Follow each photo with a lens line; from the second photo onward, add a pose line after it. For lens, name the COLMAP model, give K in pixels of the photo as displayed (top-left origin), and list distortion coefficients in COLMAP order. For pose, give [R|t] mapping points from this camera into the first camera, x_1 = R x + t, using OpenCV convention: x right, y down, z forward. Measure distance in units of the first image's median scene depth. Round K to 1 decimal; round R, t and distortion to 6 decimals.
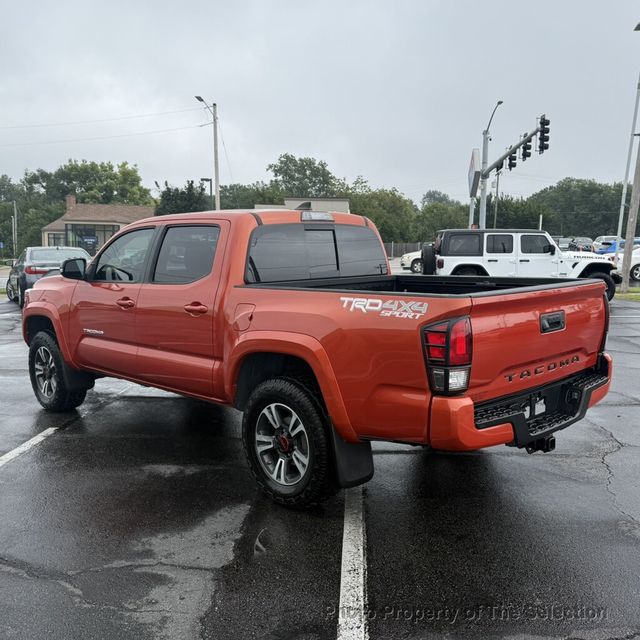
lens RADIAL K [[650.5, 0, 349.4], [0, 650.5, 311.2], [0, 0, 1]] dist [0.066925, 0.000000]
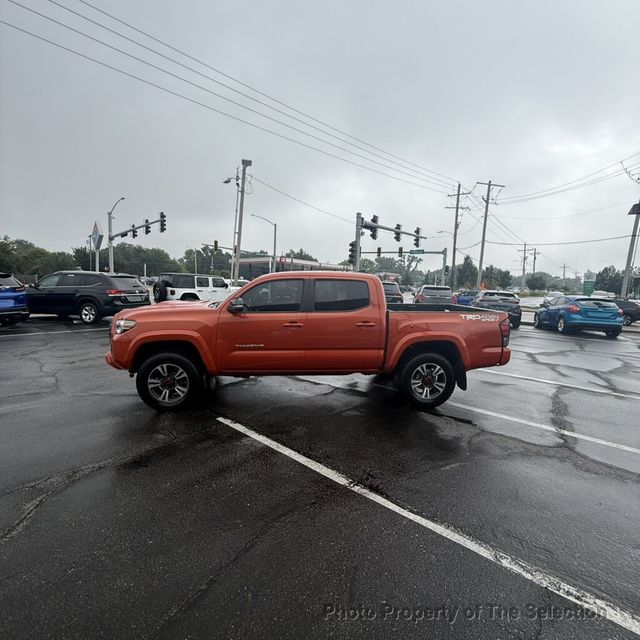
lens RADIAL K [[336.5, 0, 291.1], [0, 336.5, 312.3], [0, 0, 1]] dist [0.003935, 0.001379]
pose [[0.638626, -0.045744, 0.768157, -0.359090], [0.047945, 0.998657, 0.019610, -0.021818], [-0.768022, 0.024306, 0.639962, 0.170472]]
